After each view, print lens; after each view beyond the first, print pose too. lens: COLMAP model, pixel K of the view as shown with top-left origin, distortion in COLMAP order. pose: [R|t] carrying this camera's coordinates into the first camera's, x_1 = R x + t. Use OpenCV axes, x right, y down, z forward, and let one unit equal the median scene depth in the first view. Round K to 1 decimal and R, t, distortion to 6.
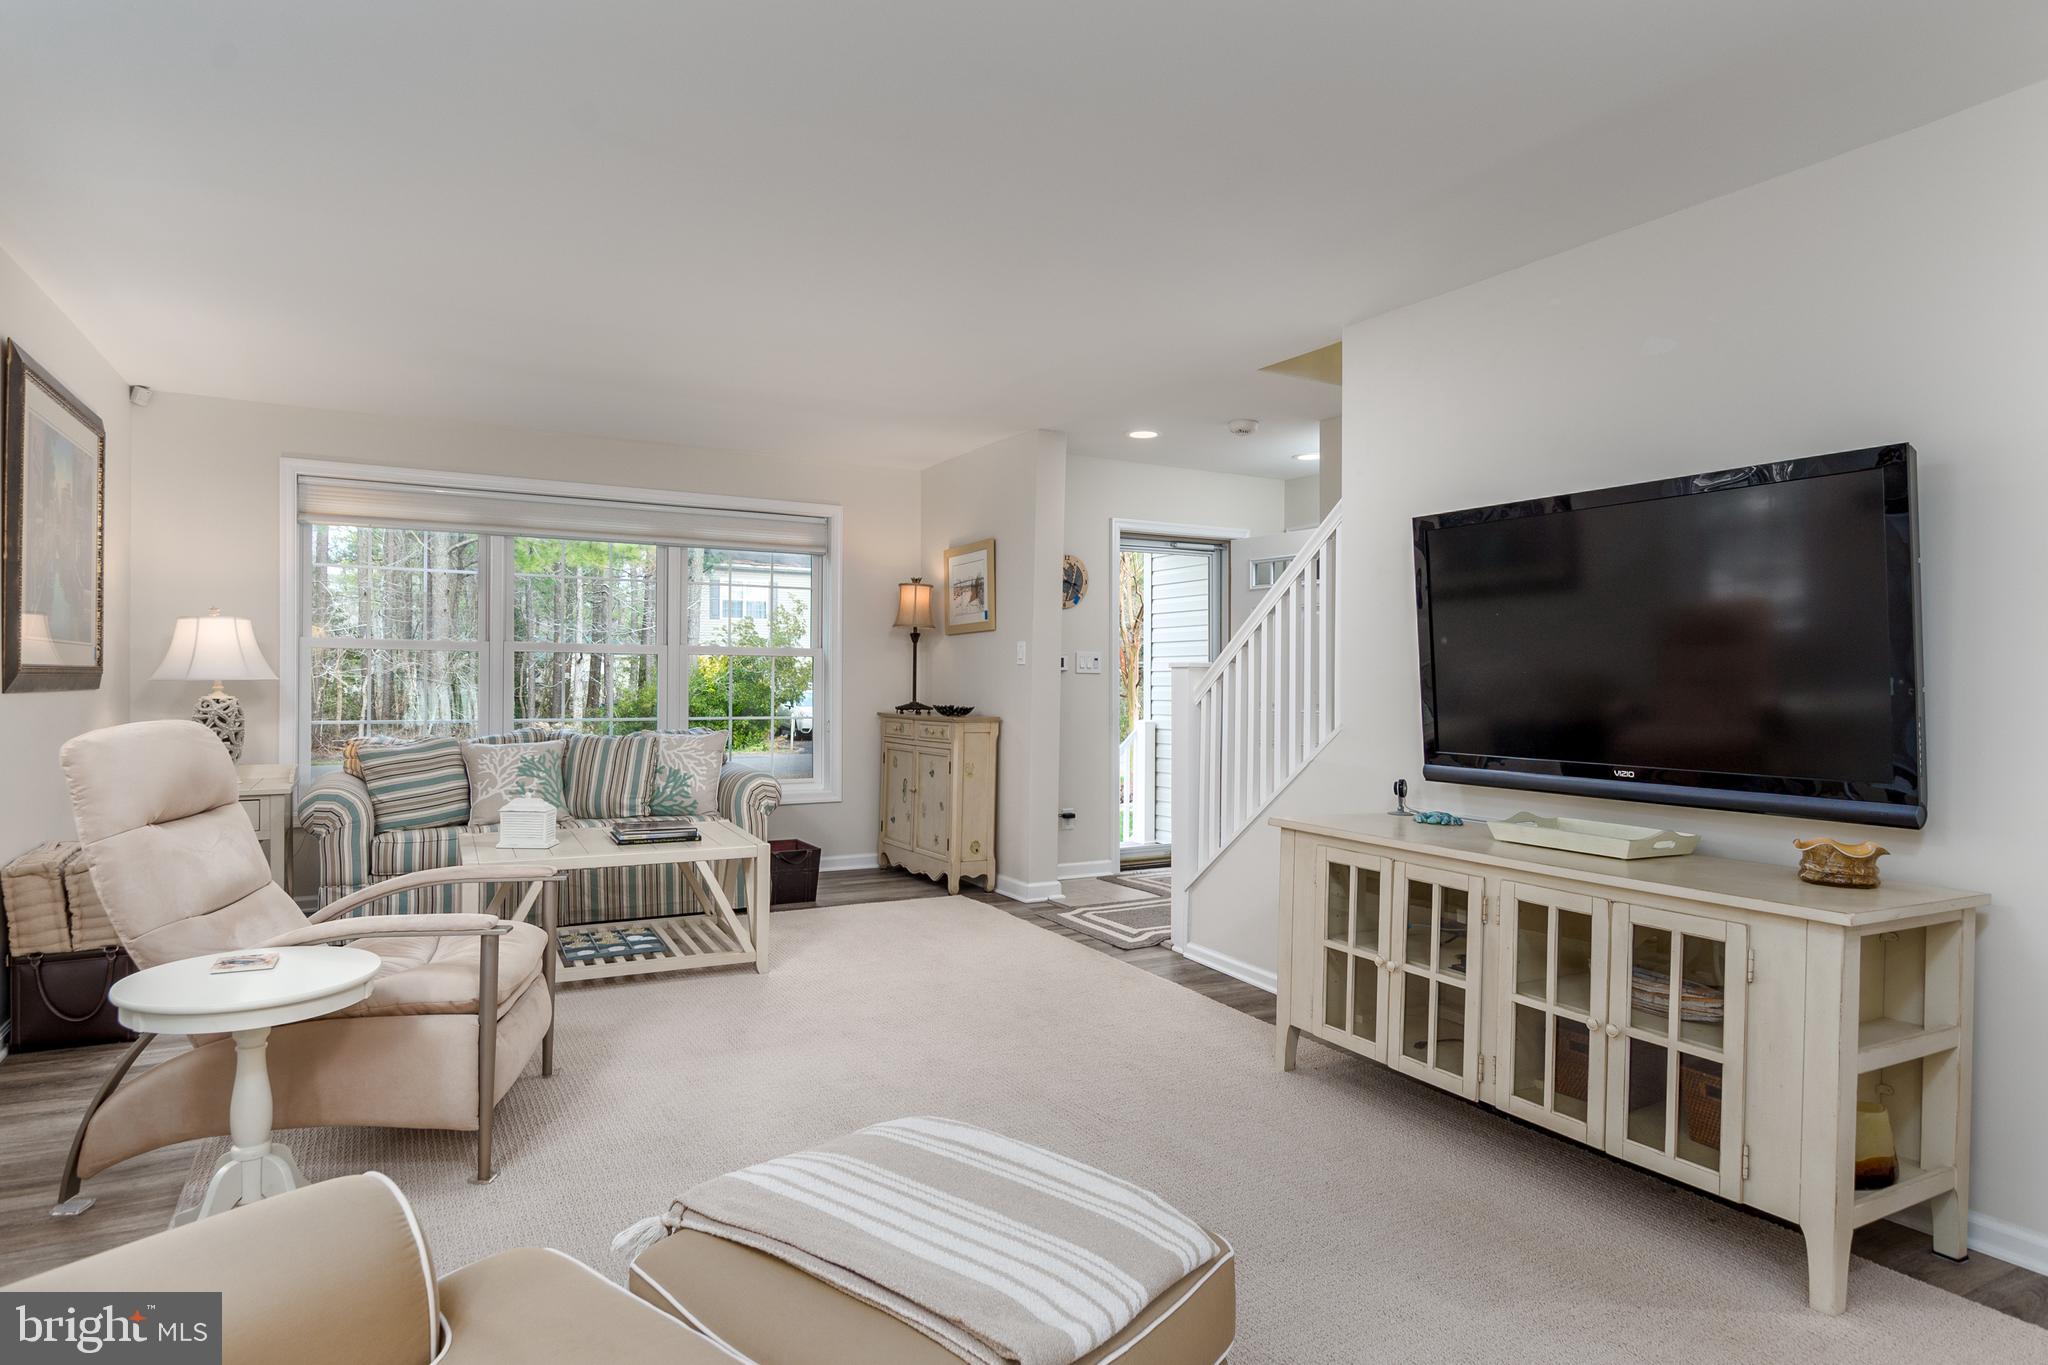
lens RADIAL K [[1121.1, 0, 1024.0], [0, 1121.1, 682.5], [0, 0, 1]] dist [-0.001251, -0.000145]
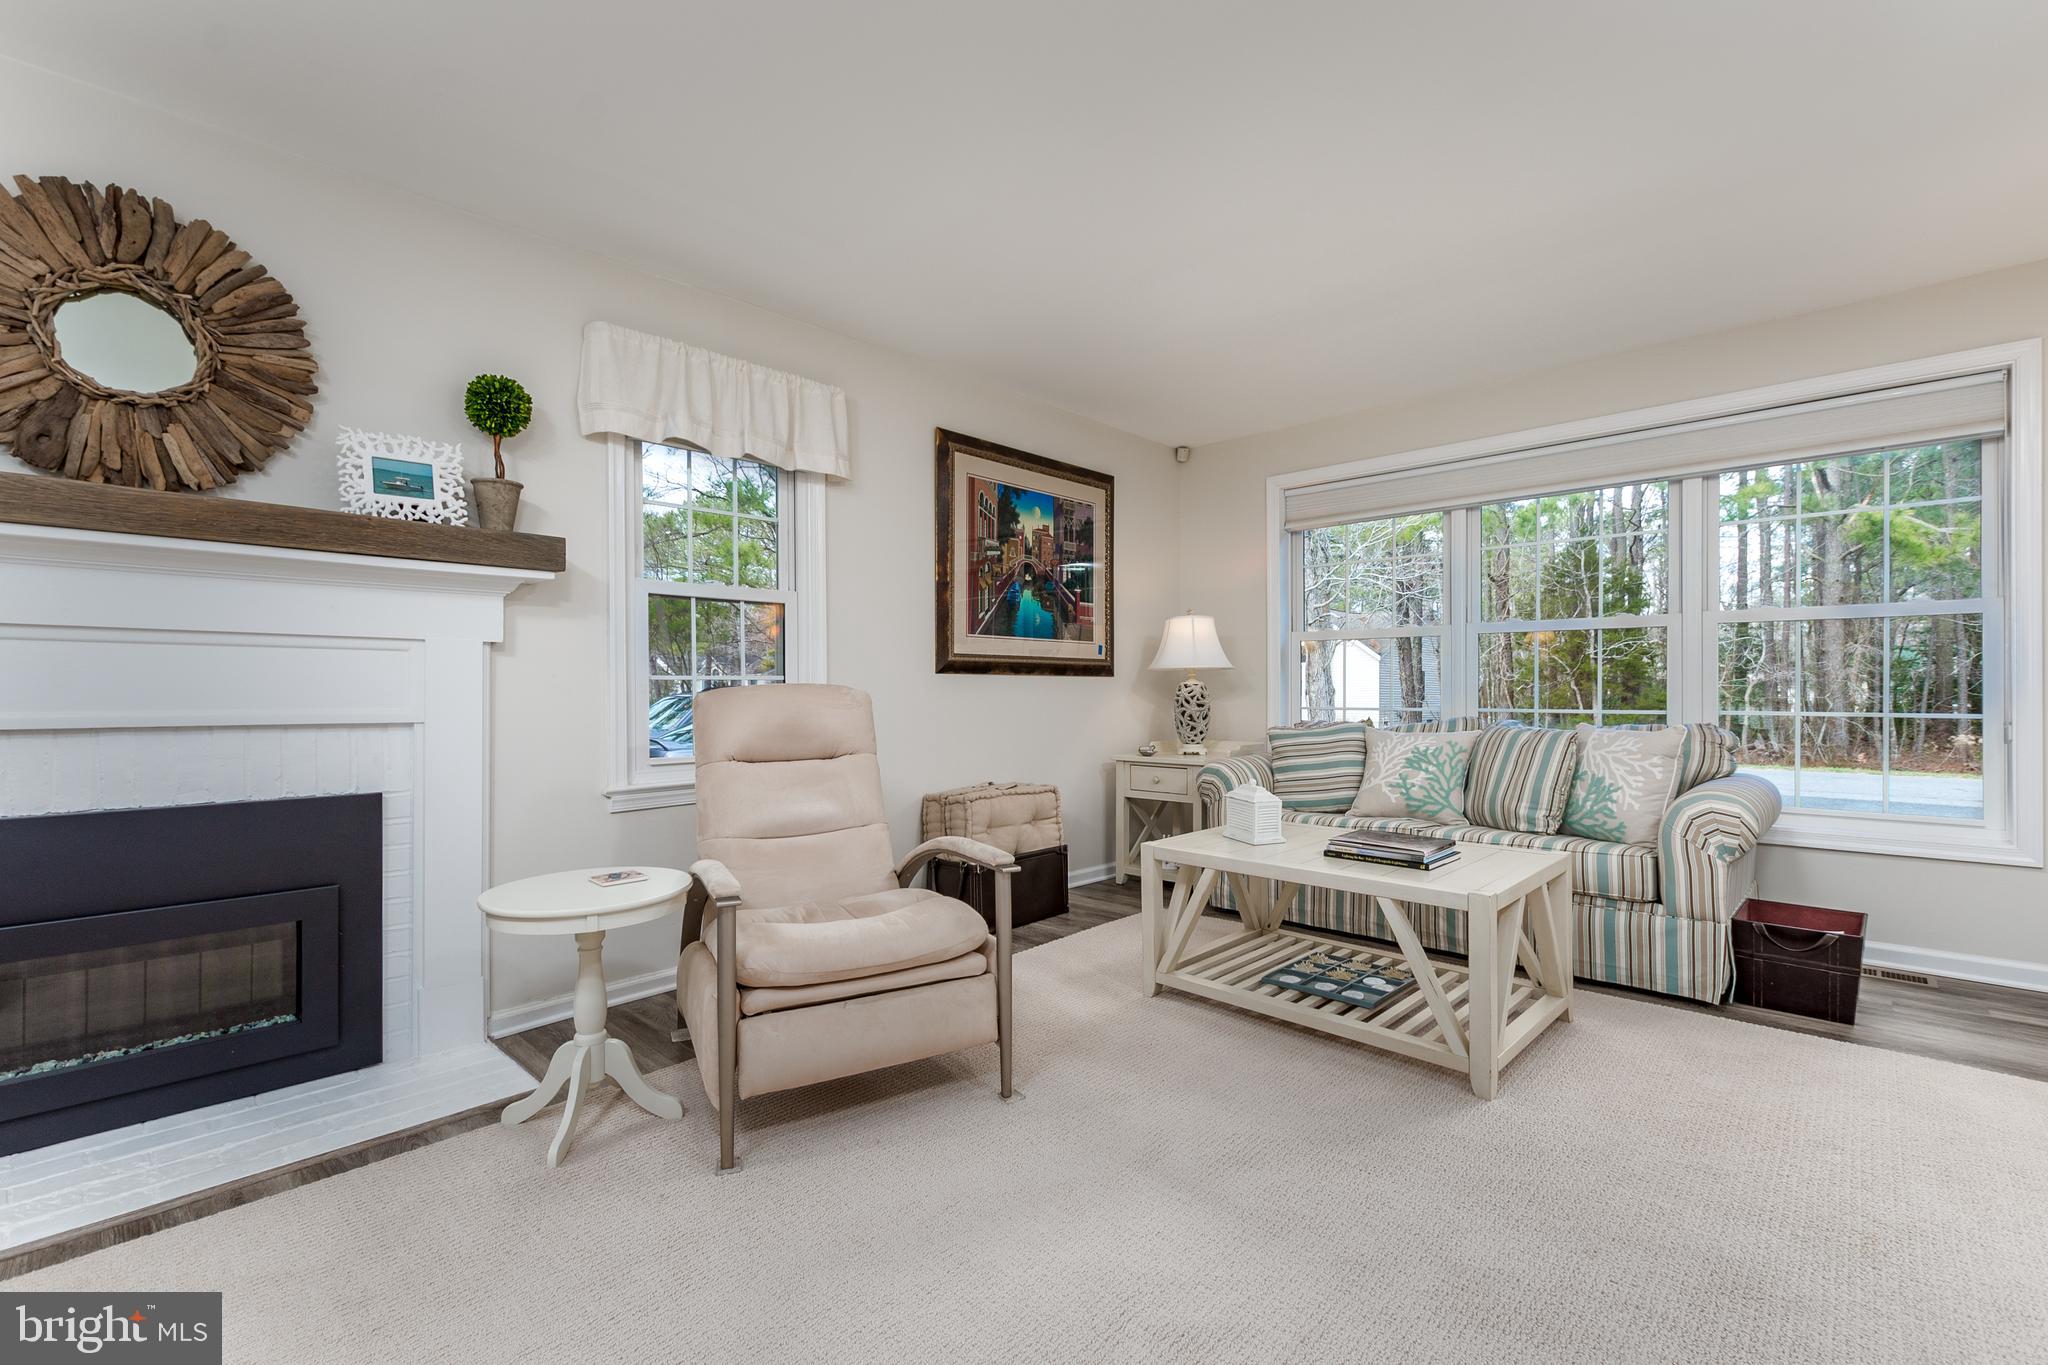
lens RADIAL K [[905.6, 0, 1024.0], [0, 905.6, 682.5], [0, 0, 1]] dist [0.002198, -0.000329]
pose [[0.302385, -0.016792, -0.953038, 0.146348], [0.002230, 0.999855, -0.016909, 0.025747], [0.953183, 0.002988, 0.302378, 0.475099]]
